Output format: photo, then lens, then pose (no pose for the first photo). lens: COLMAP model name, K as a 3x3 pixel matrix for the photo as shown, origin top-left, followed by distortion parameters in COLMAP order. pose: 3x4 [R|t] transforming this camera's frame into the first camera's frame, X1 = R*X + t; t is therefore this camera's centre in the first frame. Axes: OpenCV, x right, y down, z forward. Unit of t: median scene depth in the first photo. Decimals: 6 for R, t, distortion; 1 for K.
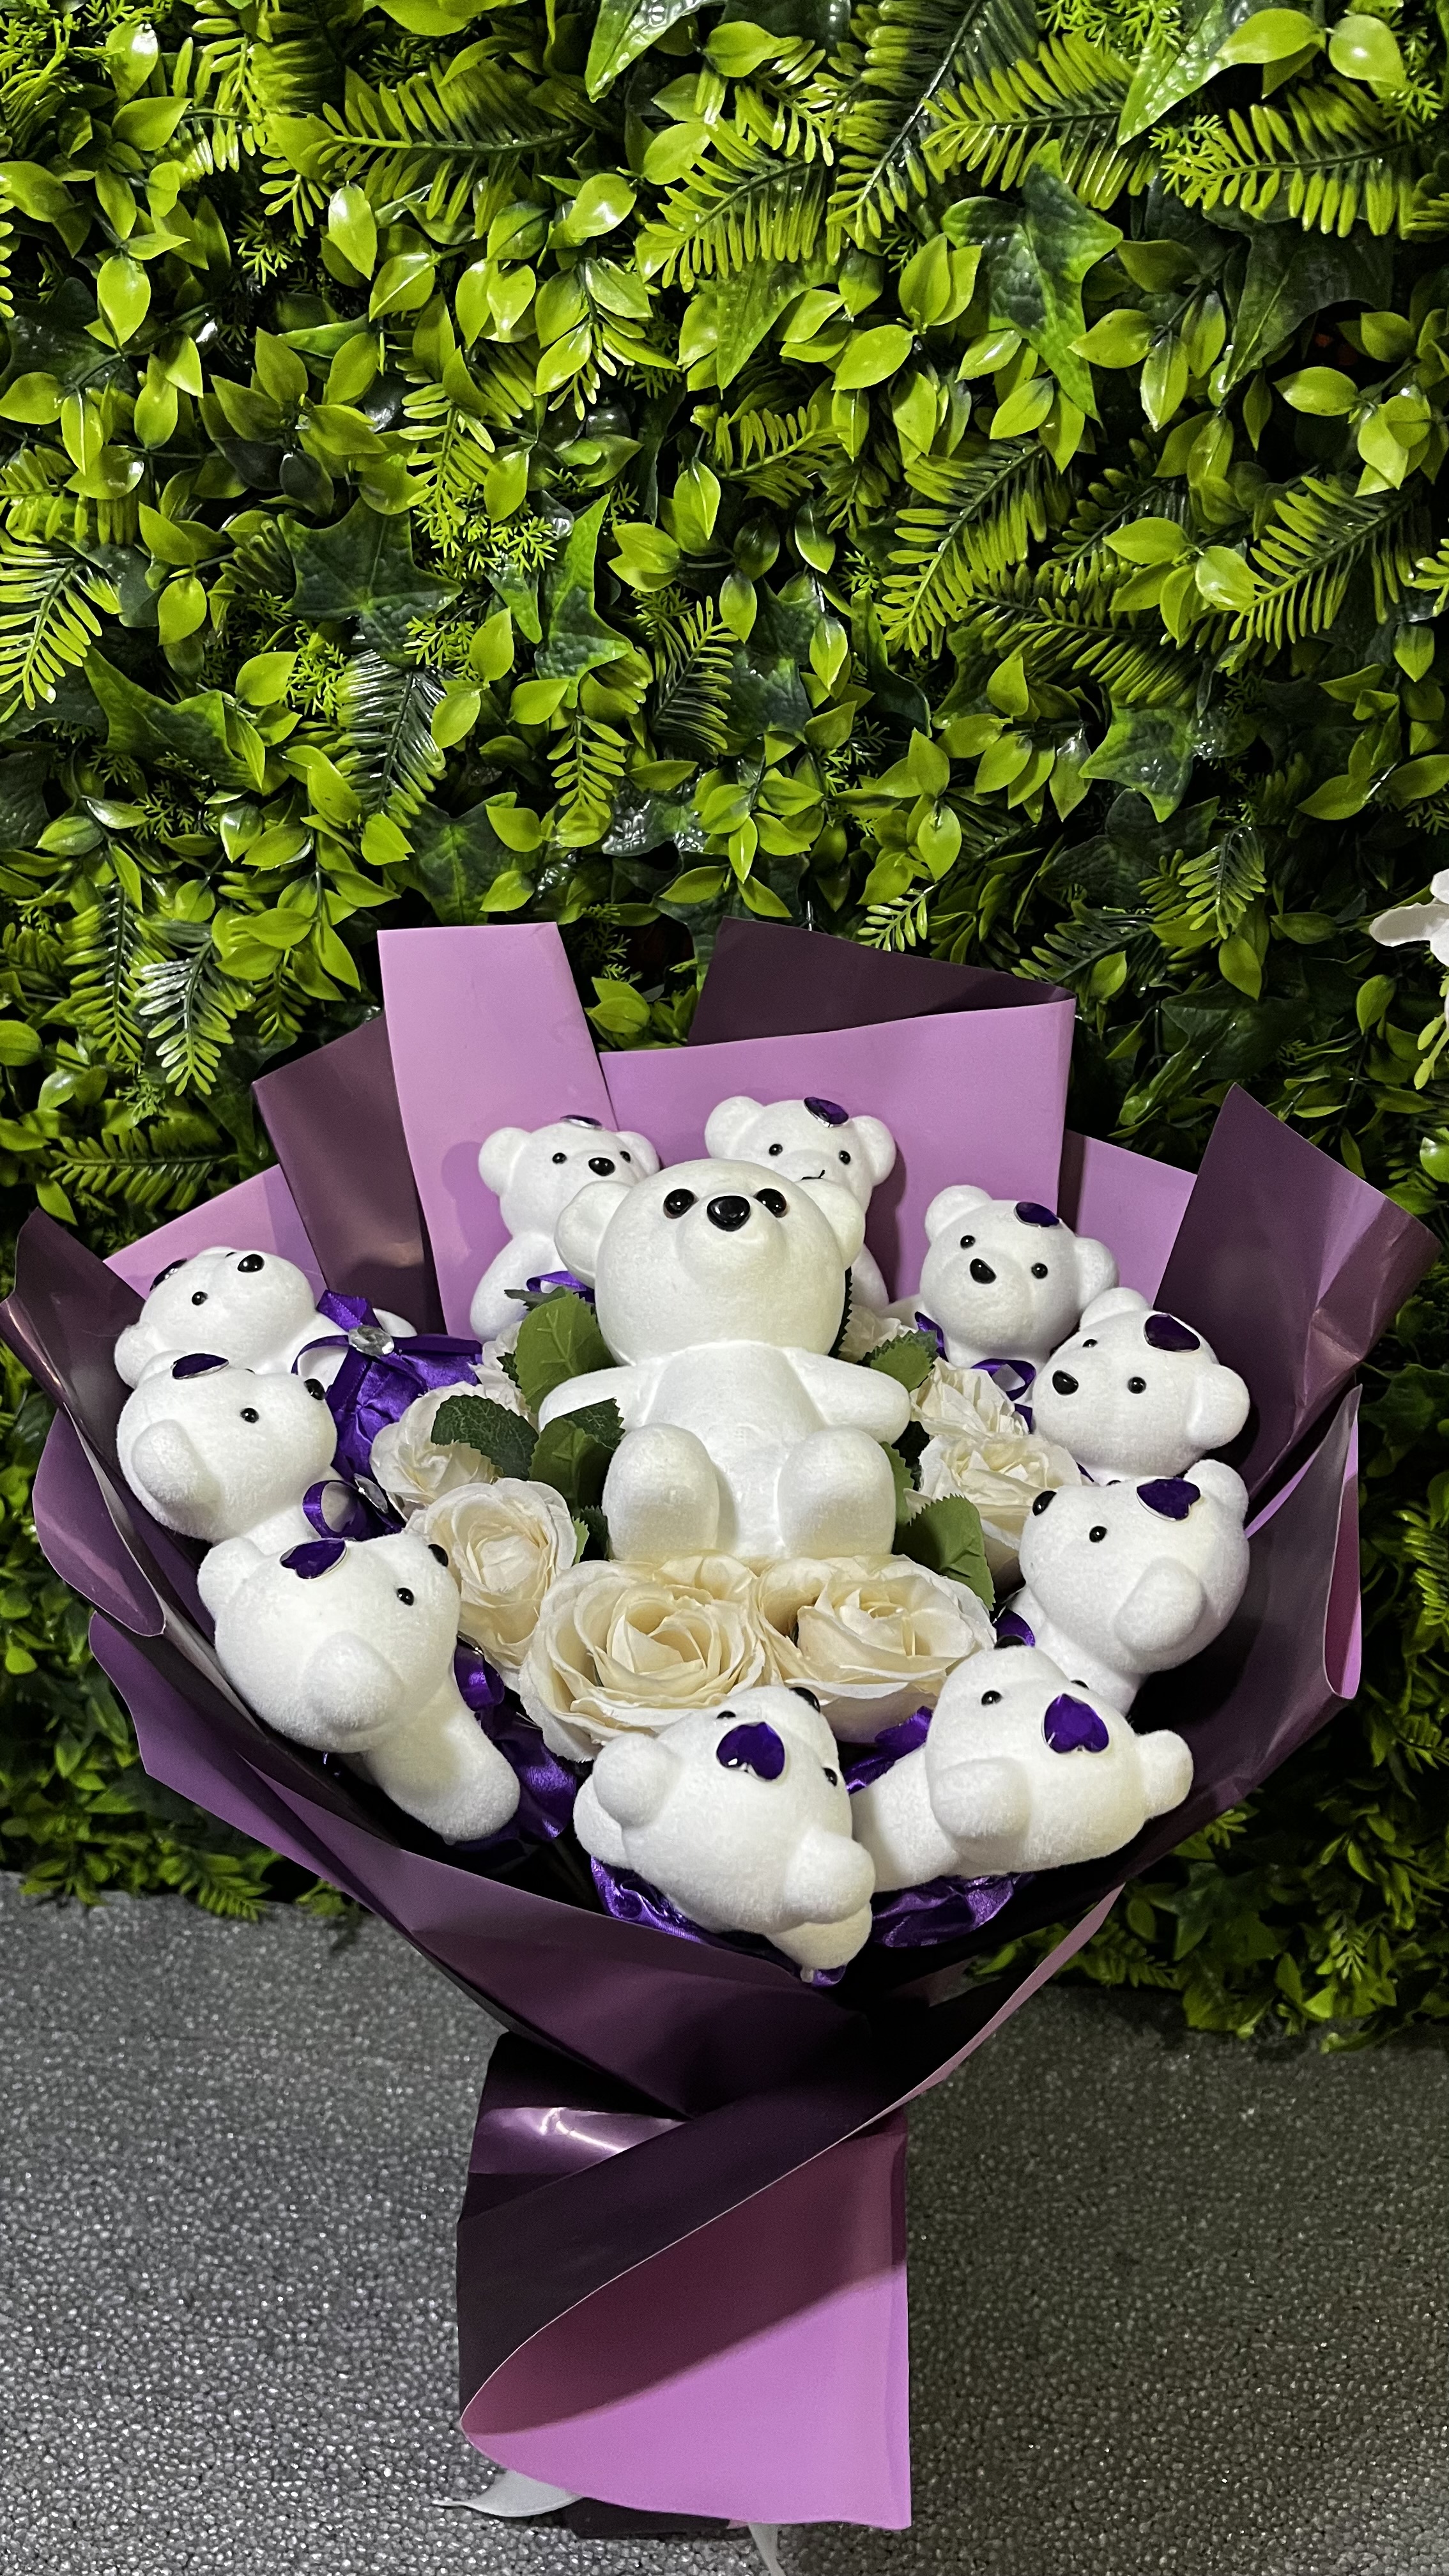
lens RADIAL K [[2020.1, 0, 701.1], [0, 2020.1, 1288.9], [0, 0, 1]] dist [0.016967, -0.004425]
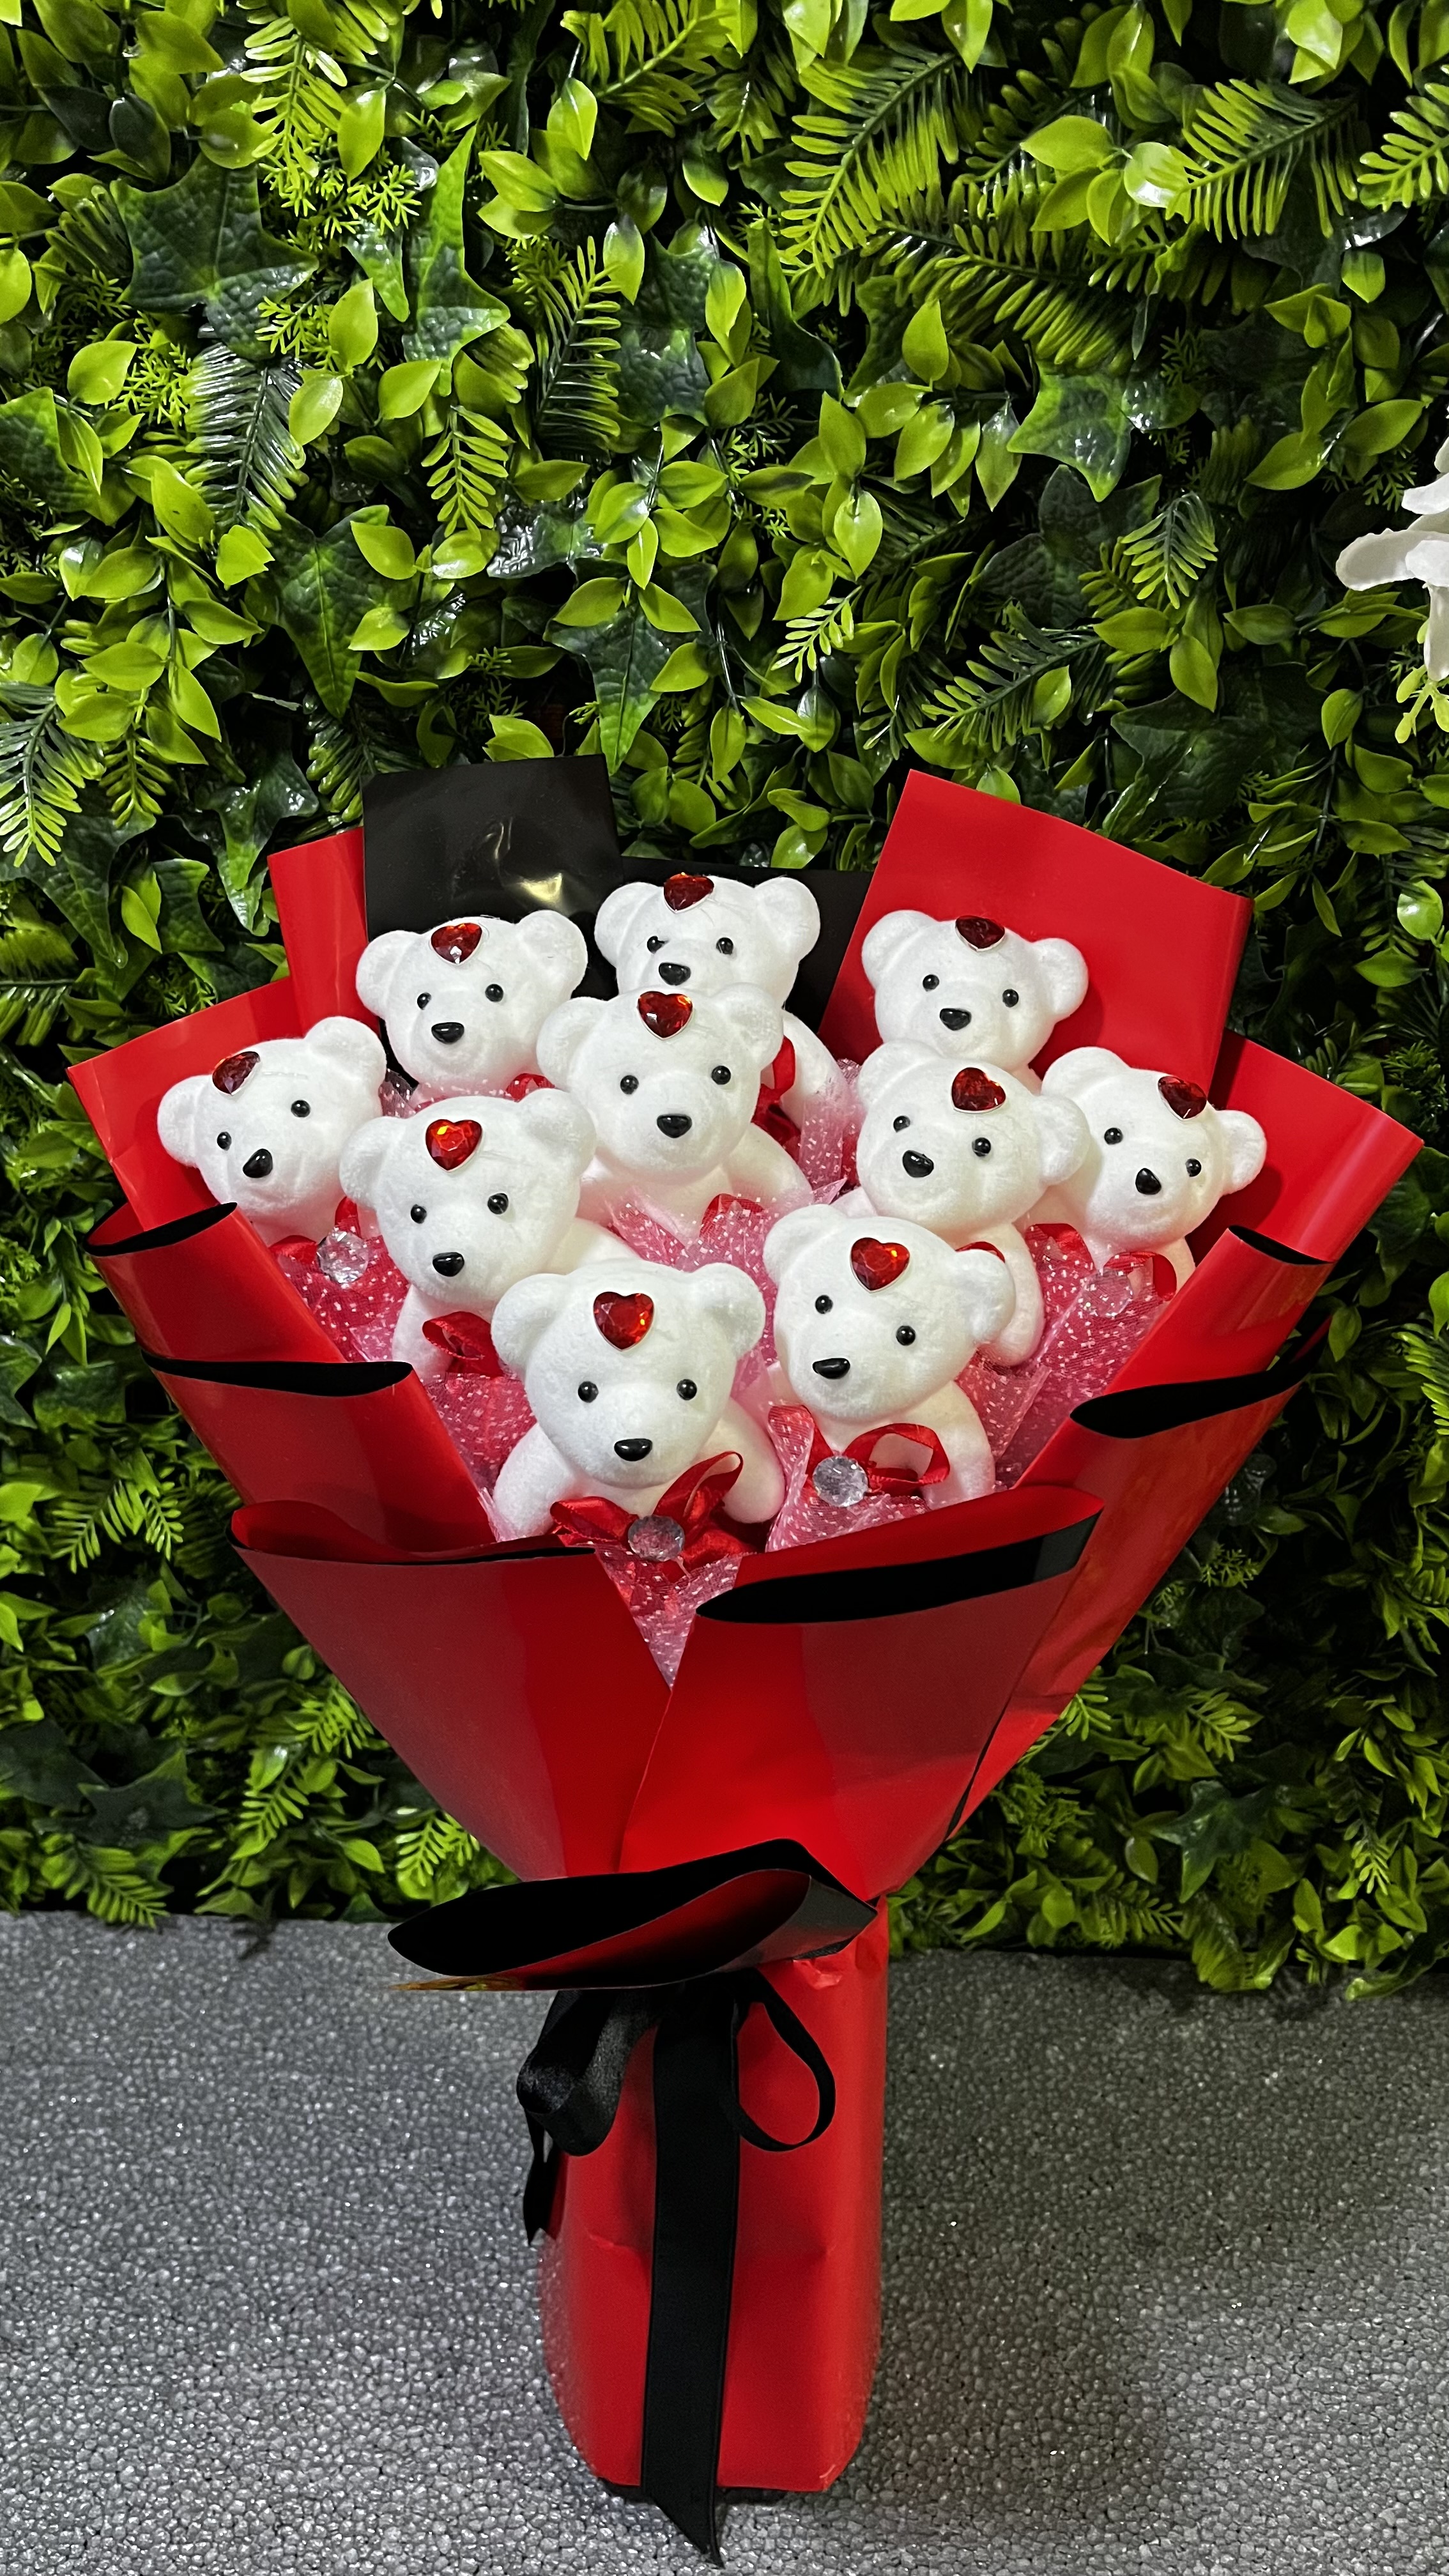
lens RADIAL K [[1990.6, 0, 740.1], [0, 1990.6, 1304.3], [0, 0, 1]] dist [0.076084, -0.125057]
pose [[0.998188, -0.038412, 0.046318, 0.010088], [0.042418, 0.995140, -0.088869, 0.202998], [-0.042679, 0.090672, 0.994966, 0.139970]]
